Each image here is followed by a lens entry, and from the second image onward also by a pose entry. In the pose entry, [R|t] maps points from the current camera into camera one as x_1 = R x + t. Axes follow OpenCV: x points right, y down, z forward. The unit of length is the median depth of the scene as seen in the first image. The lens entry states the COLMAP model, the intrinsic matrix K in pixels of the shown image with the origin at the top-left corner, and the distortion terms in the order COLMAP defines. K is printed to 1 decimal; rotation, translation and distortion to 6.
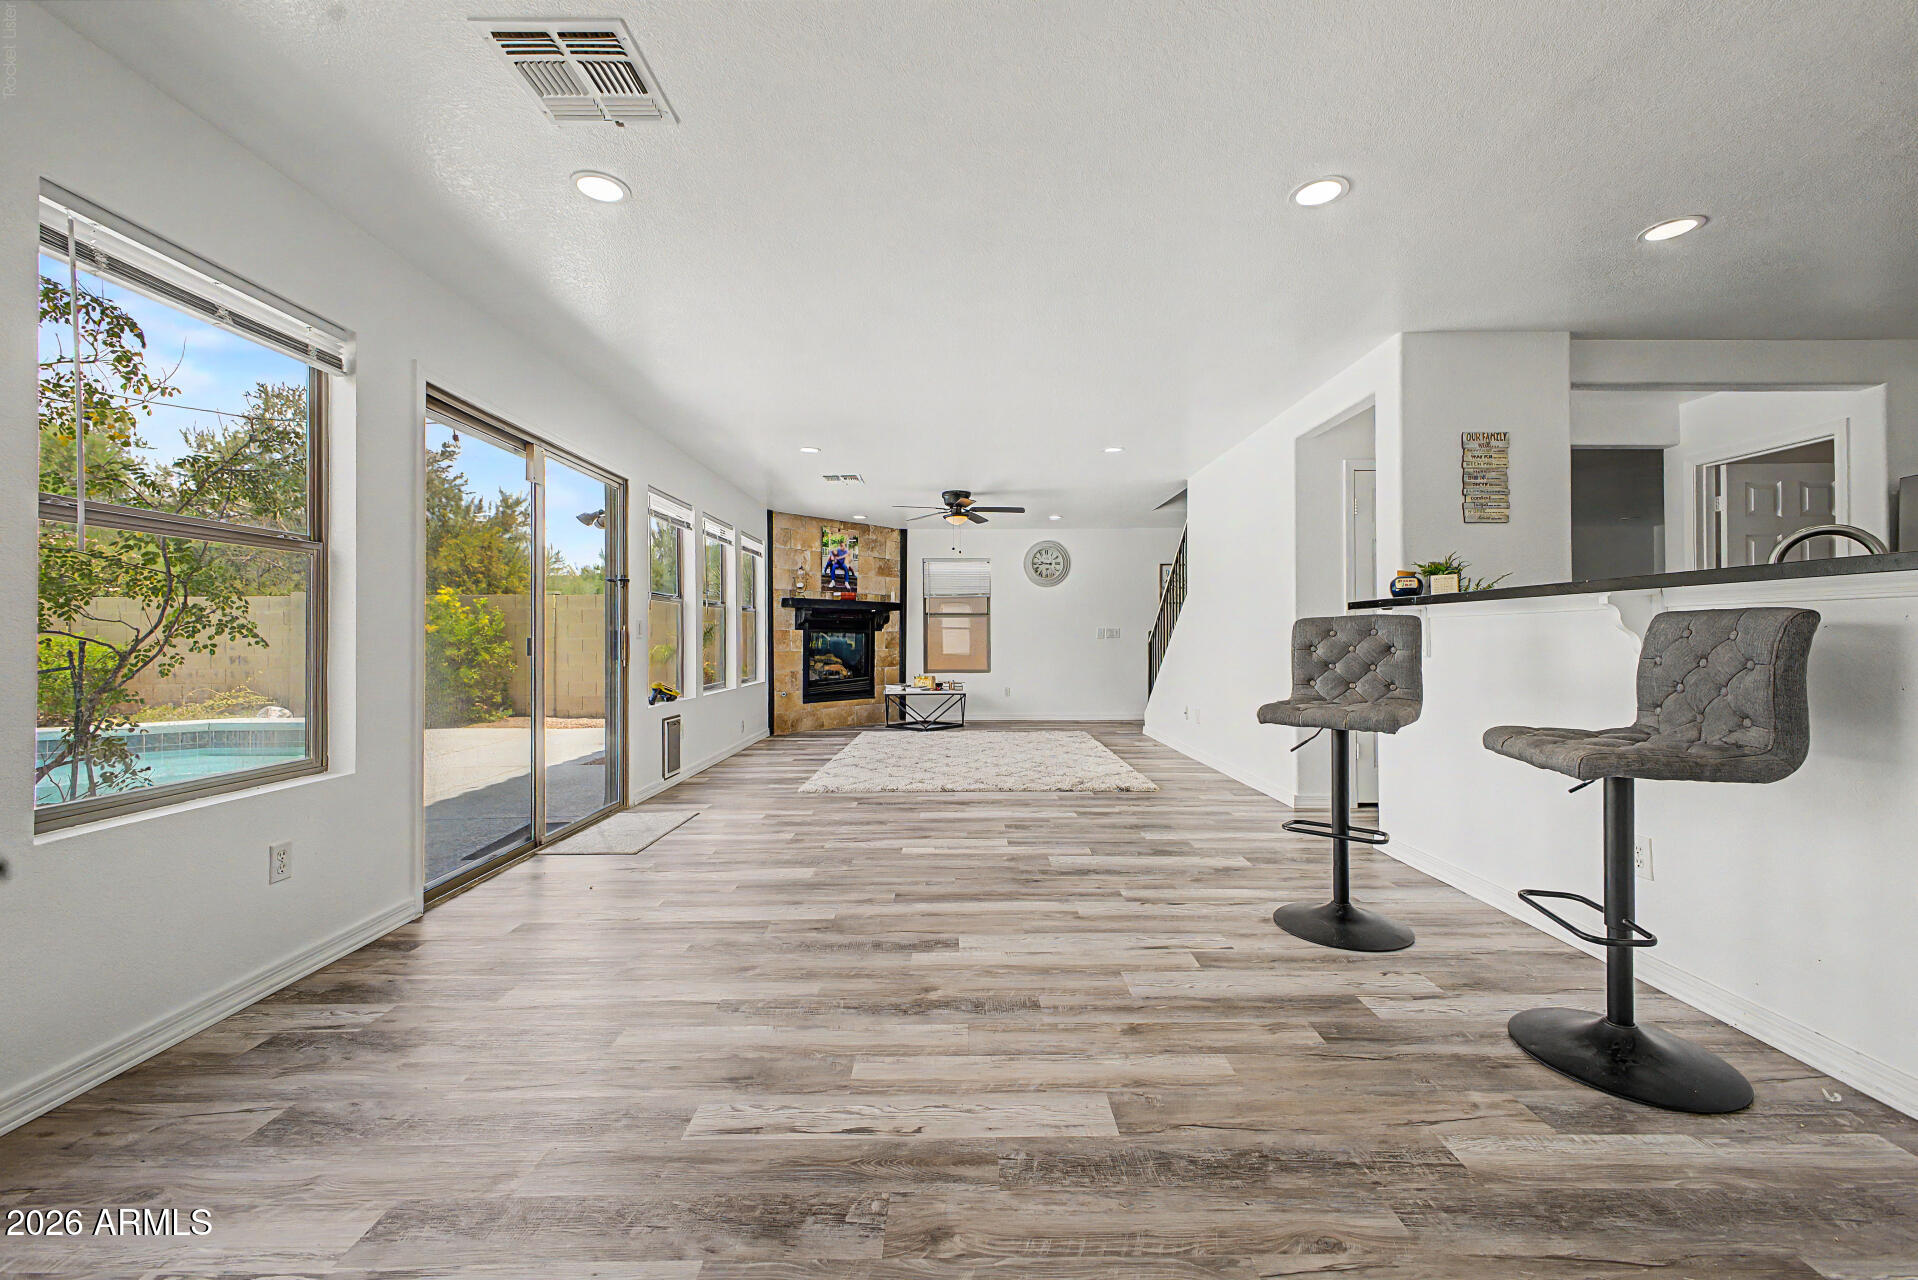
lens RADIAL K [[749.9, 0, 961.1], [0, 749.9, 634.6], [0, 0, 1]] dist [0.020001, -0.006089]
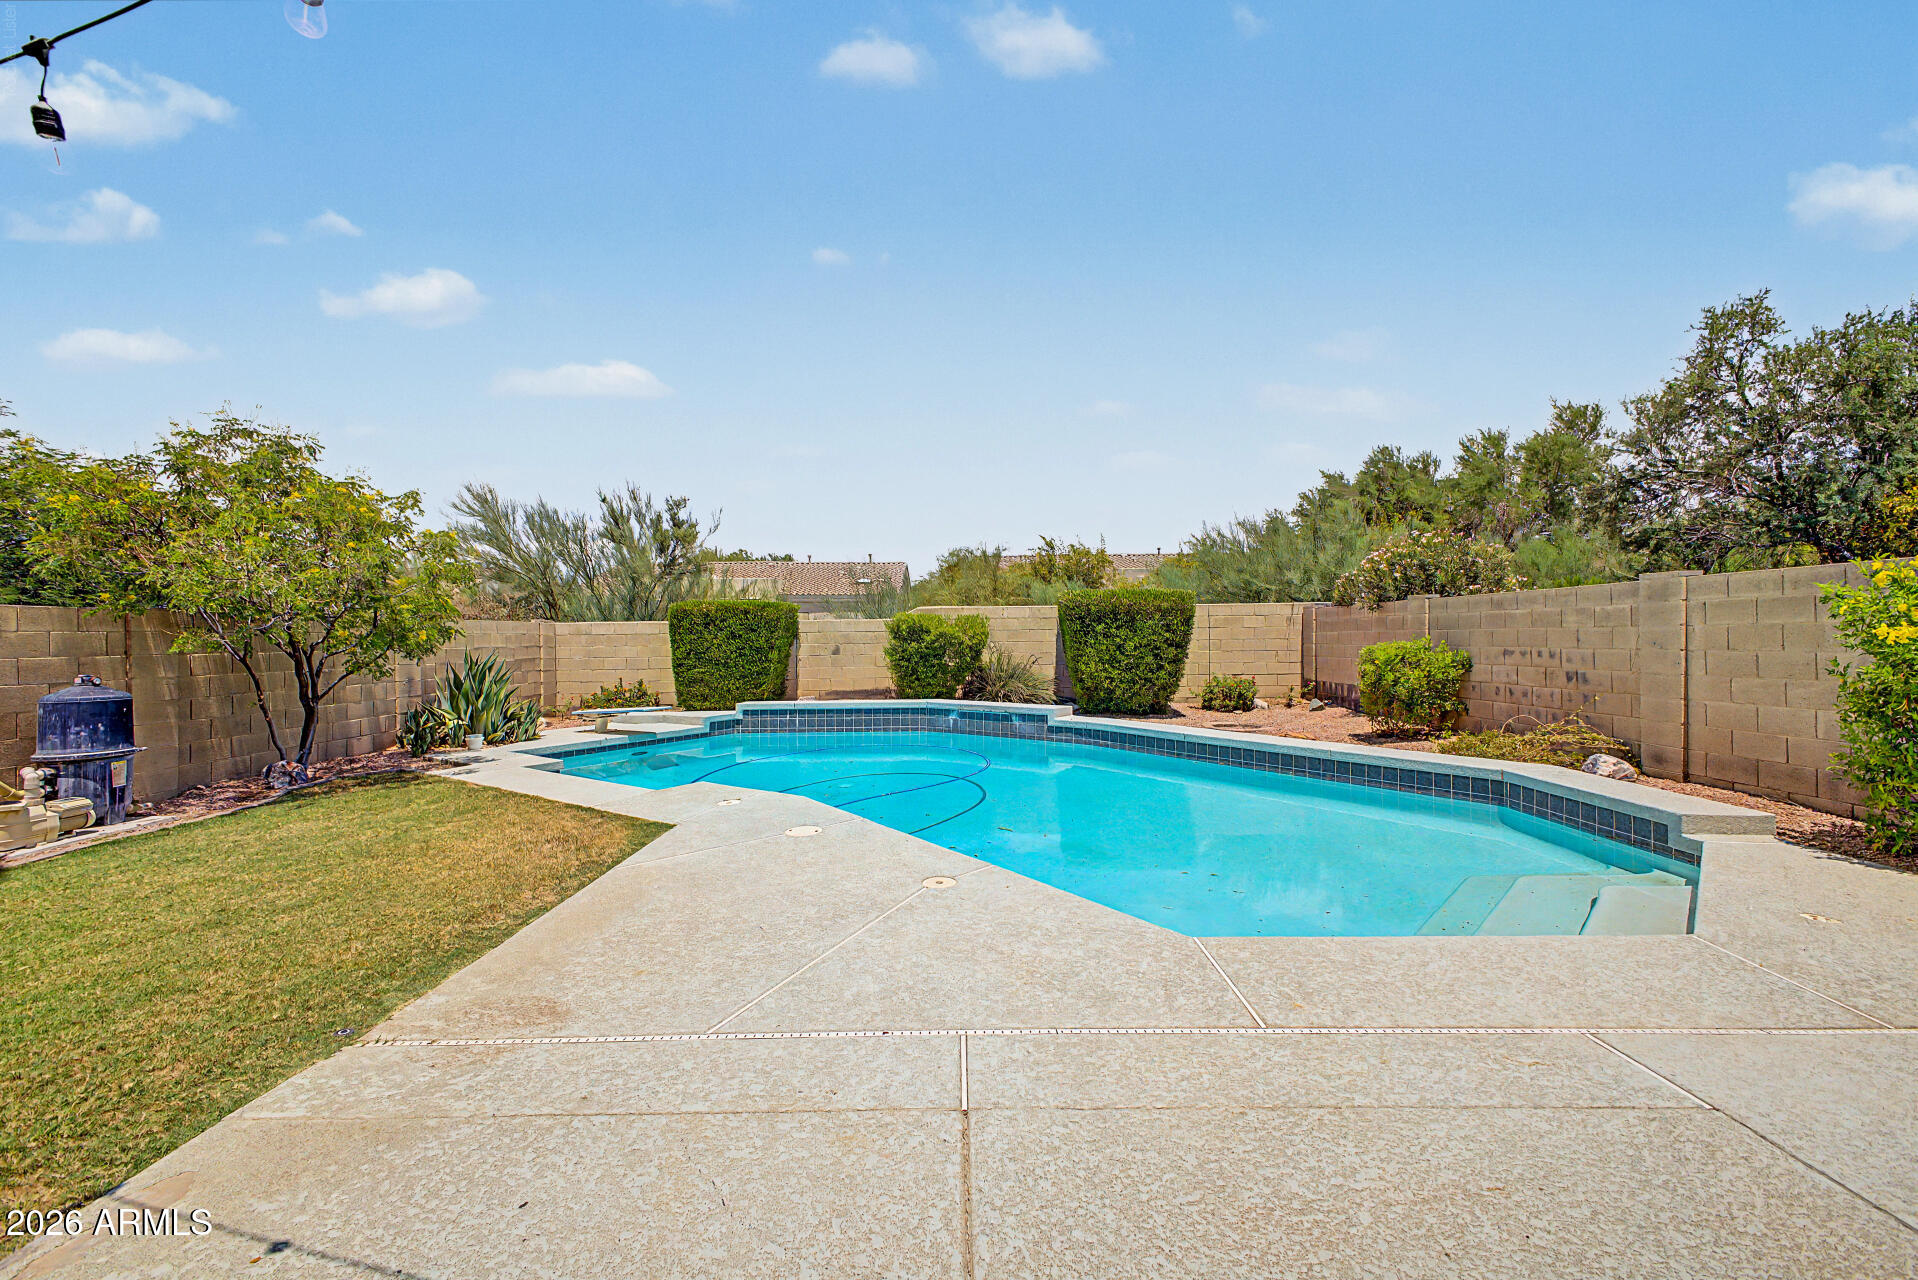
lens RADIAL K [[763.1, 0, 960.7], [0, 763.1, 631.8], [0, 0, 1]] dist [0.021686, -0.006210]
pose [[-0.006813, -0.002535, -0.999974, -0.895074], [0.009030, 0.999956, -0.002597, -0.046375], [0.999936, -0.009047, -0.006790, 1.679652]]
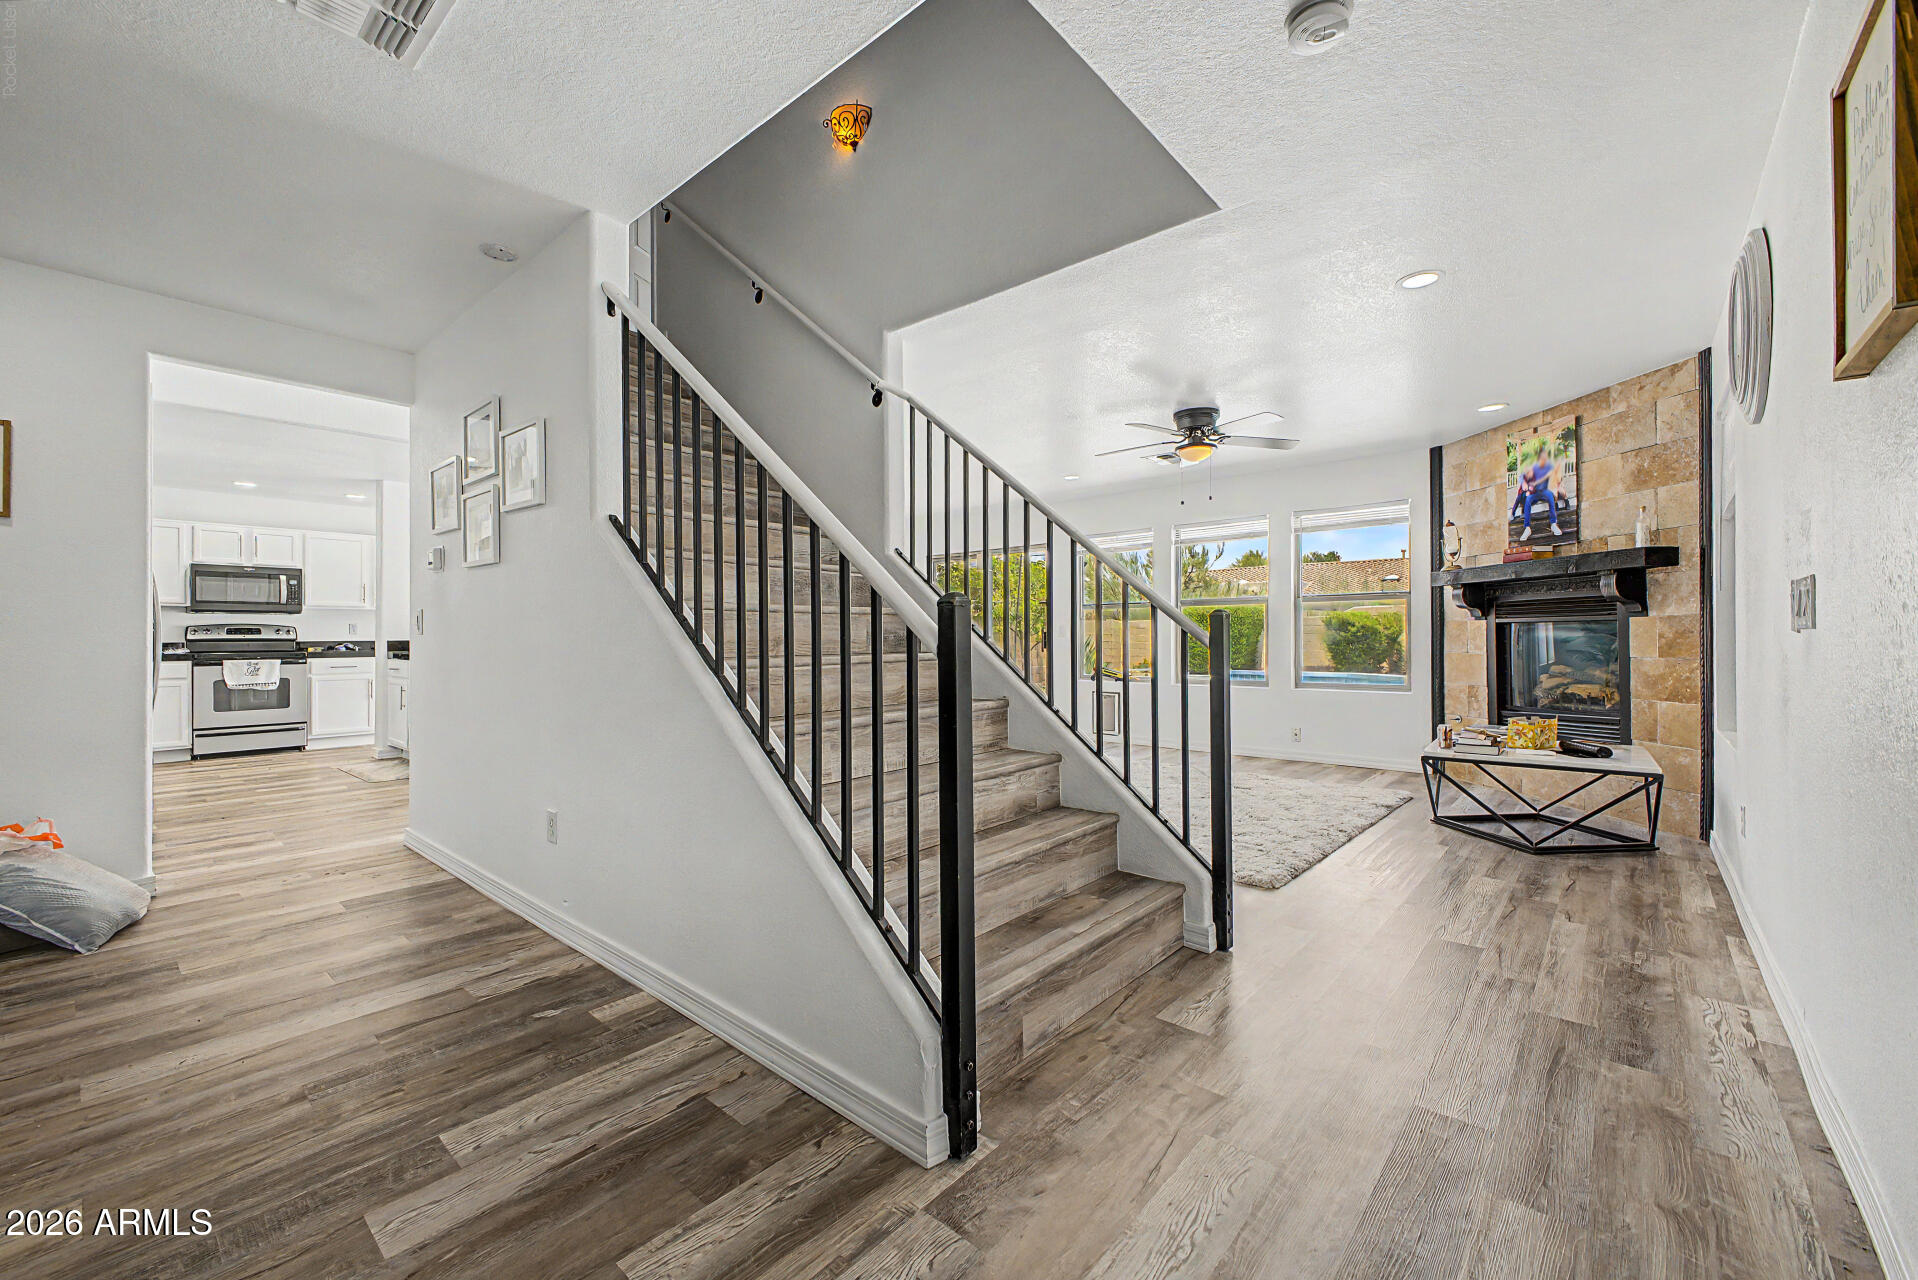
lens RADIAL K [[763.1, 0, 960.7], [0, 763.1, 631.8], [0, 0, 1]] dist [0.021686, -0.006210]
pose [[-0.660765, 0.001792, -0.750591, 1.600813], [0.010783, 0.999917, -0.007105, 0.011214], [0.750515, -0.012789, -0.660729, 3.239575]]
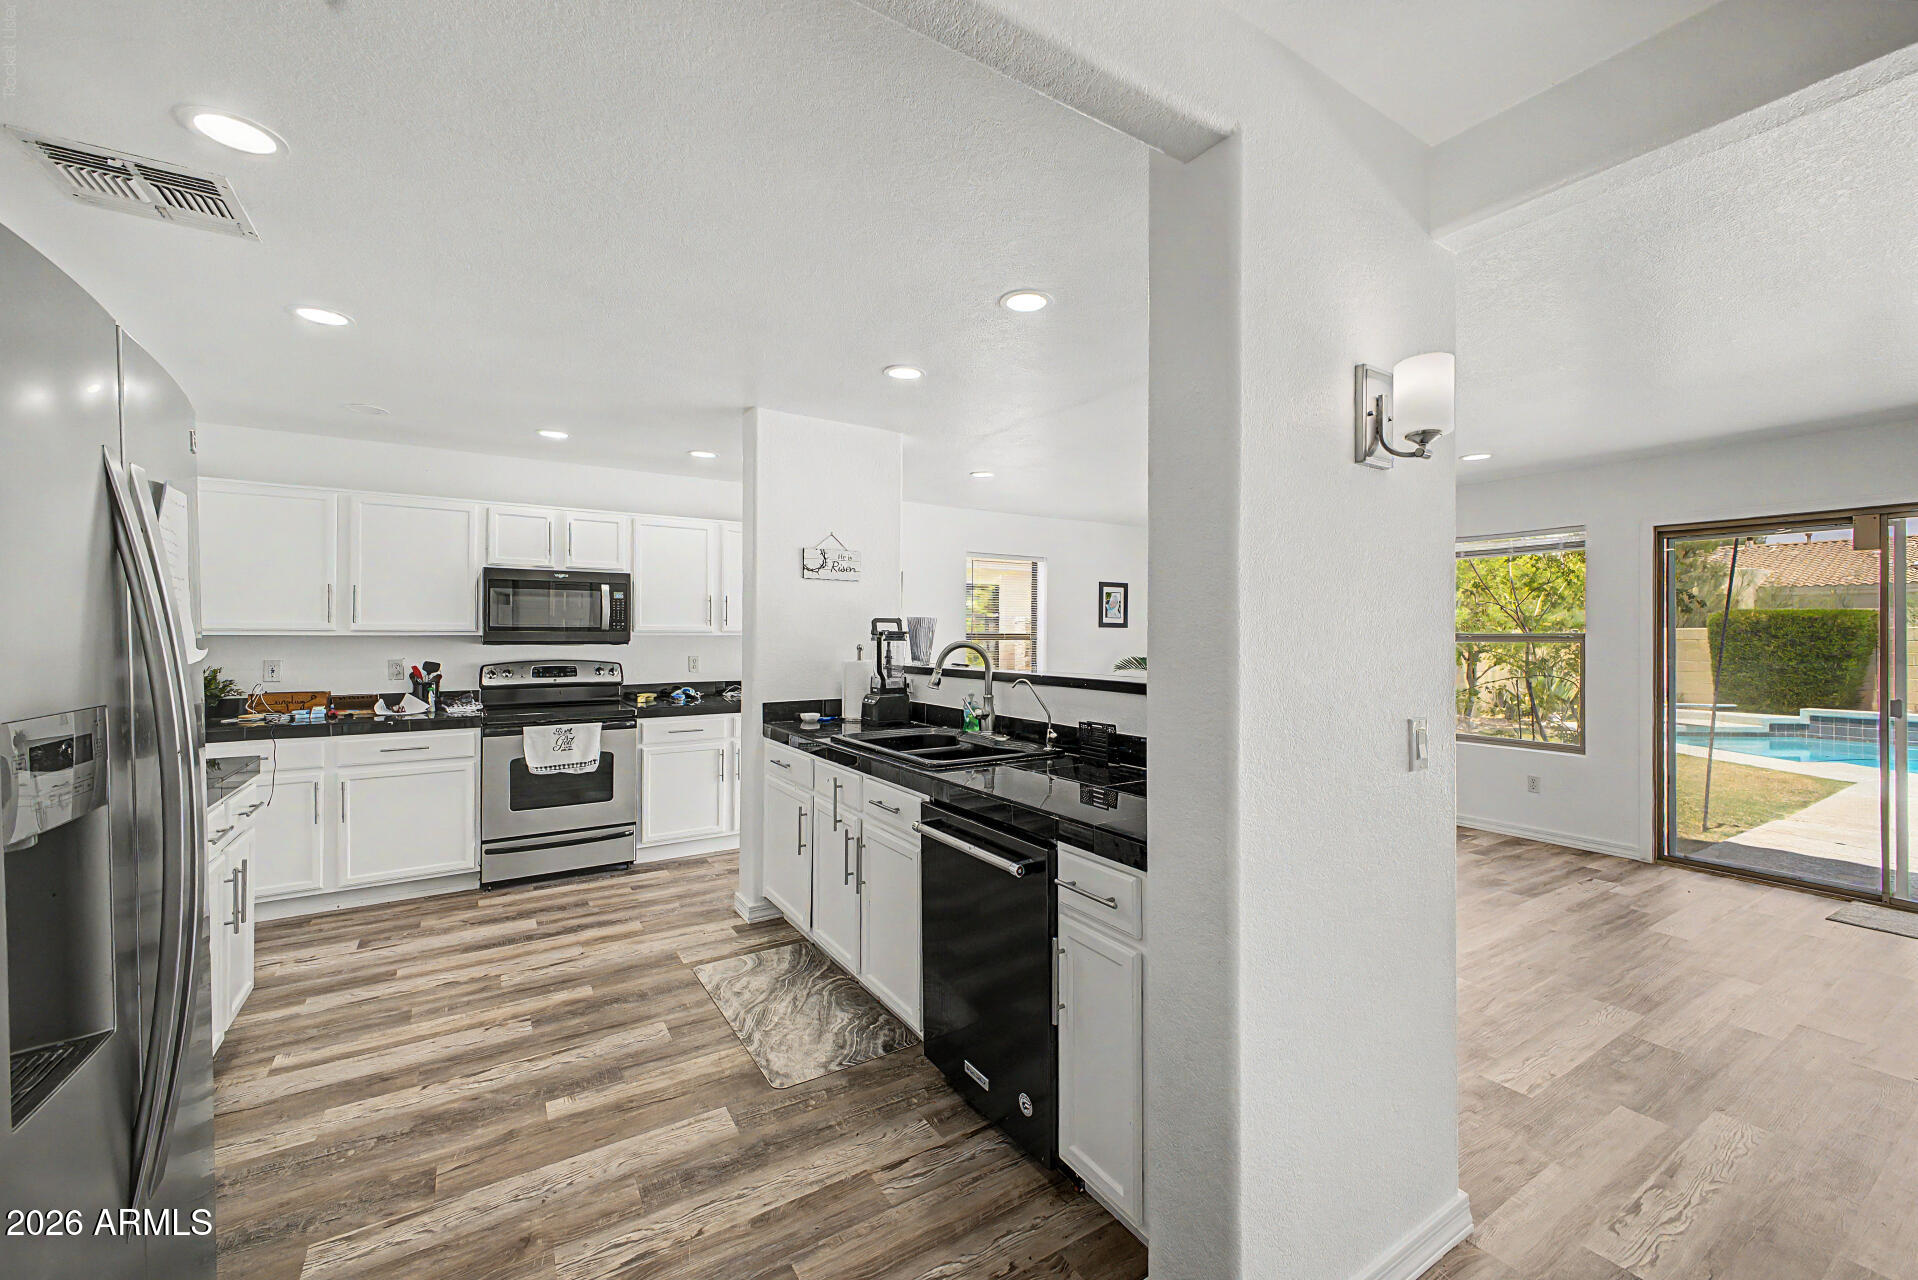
lens RADIAL K [[763.1, 0, 960.7], [0, 763.1, 631.8], [0, 0, 1]] dist [0.021686, -0.006210]
pose [[-0.846265, 0.000482, -0.532763, 1.385177], [0.003032, 0.999988, -0.003911, -0.111960], [0.532754, -0.004925, -0.846256, 1.607125]]
